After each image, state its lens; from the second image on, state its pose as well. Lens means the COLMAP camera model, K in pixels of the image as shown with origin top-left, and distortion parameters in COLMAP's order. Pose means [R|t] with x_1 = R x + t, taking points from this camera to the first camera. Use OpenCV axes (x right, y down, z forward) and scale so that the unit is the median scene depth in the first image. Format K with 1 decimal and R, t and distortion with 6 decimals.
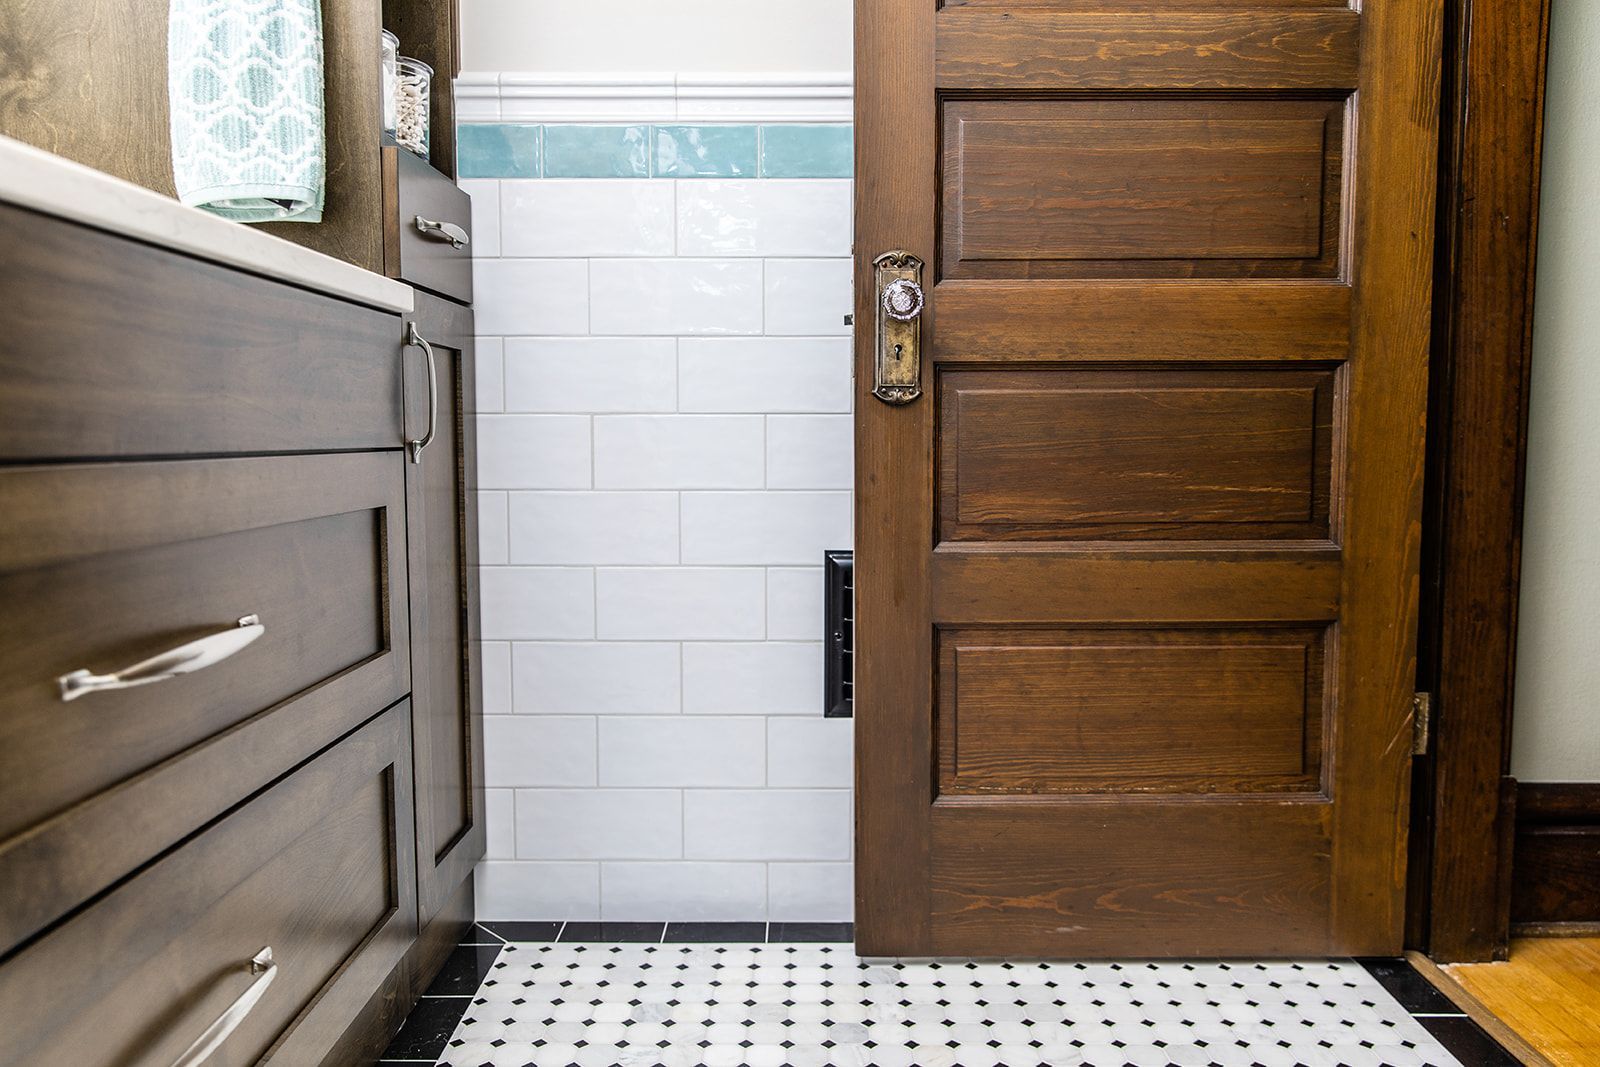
lens RADIAL K [[1091.4, 0, 790.4], [0, 1091.4, 544.9], [0, 0, 1]] dist [-0.007265, 0.005228]
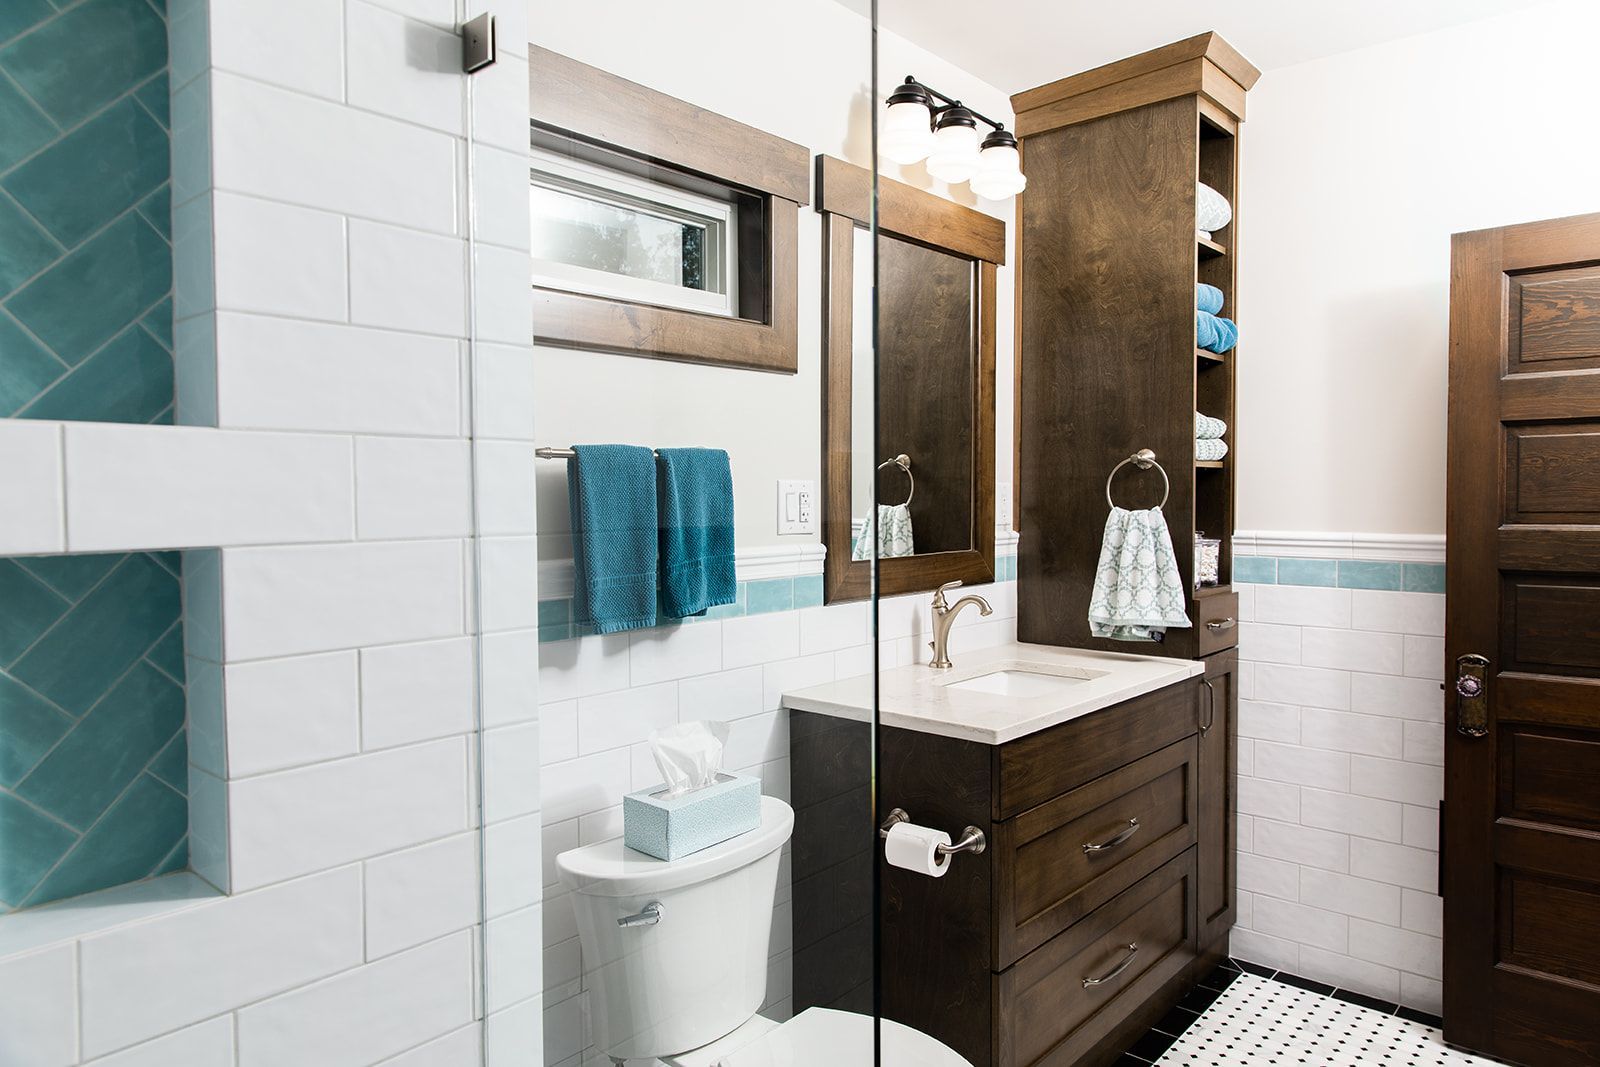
lens RADIAL K [[1040.3, 0, 803.2], [0, 1040.3, 532.3], [0, 0, 1]] dist [0.001204, -0.001049]
pose [[0.744900, 0.020854, -0.666851, 0.409497], [-0.042600, 0.998958, -0.016346, -0.387420], [0.665815, 0.040584, 0.745012, -1.025652]]
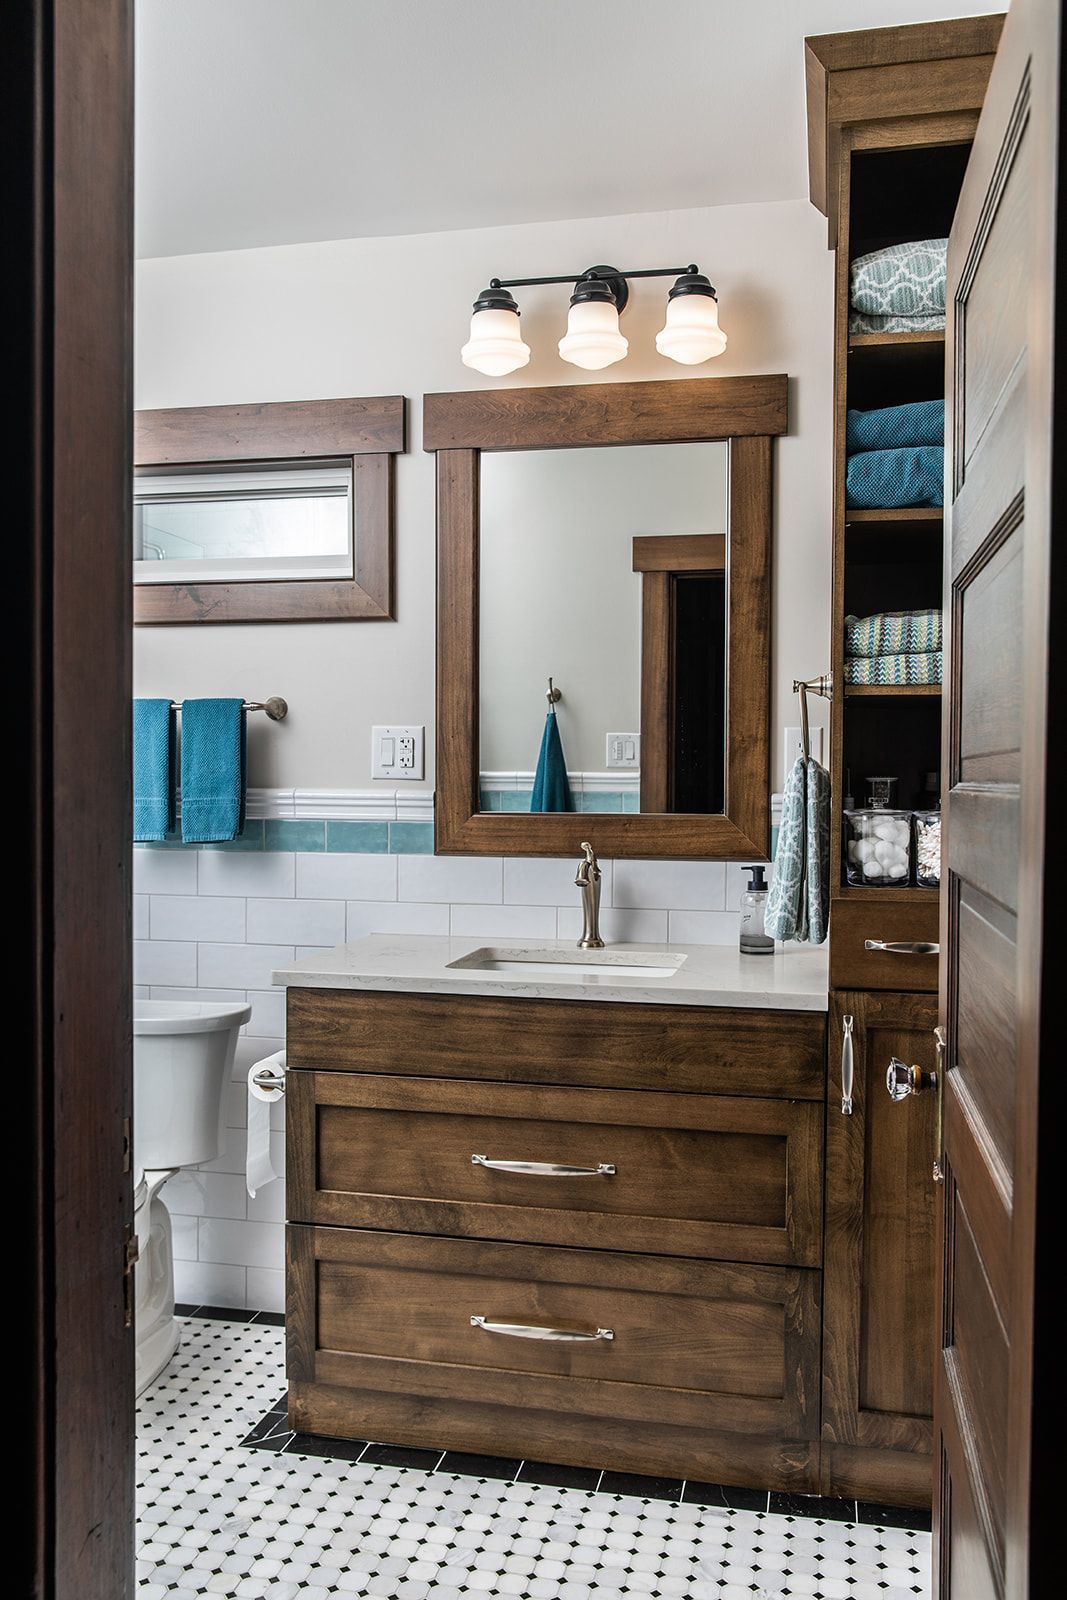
lens RADIAL K [[1285.1, 0, 536.1], [0, 1285.1, 804.1], [0, 0, 1]] dist [-0.015962, 0.013334]
pose [[-0.222269, 0.024954, -0.974666, 1.254304], [-0.076804, 0.996118, 0.043018, -0.477671], [0.971956, 0.084420, -0.219489, 0.869255]]
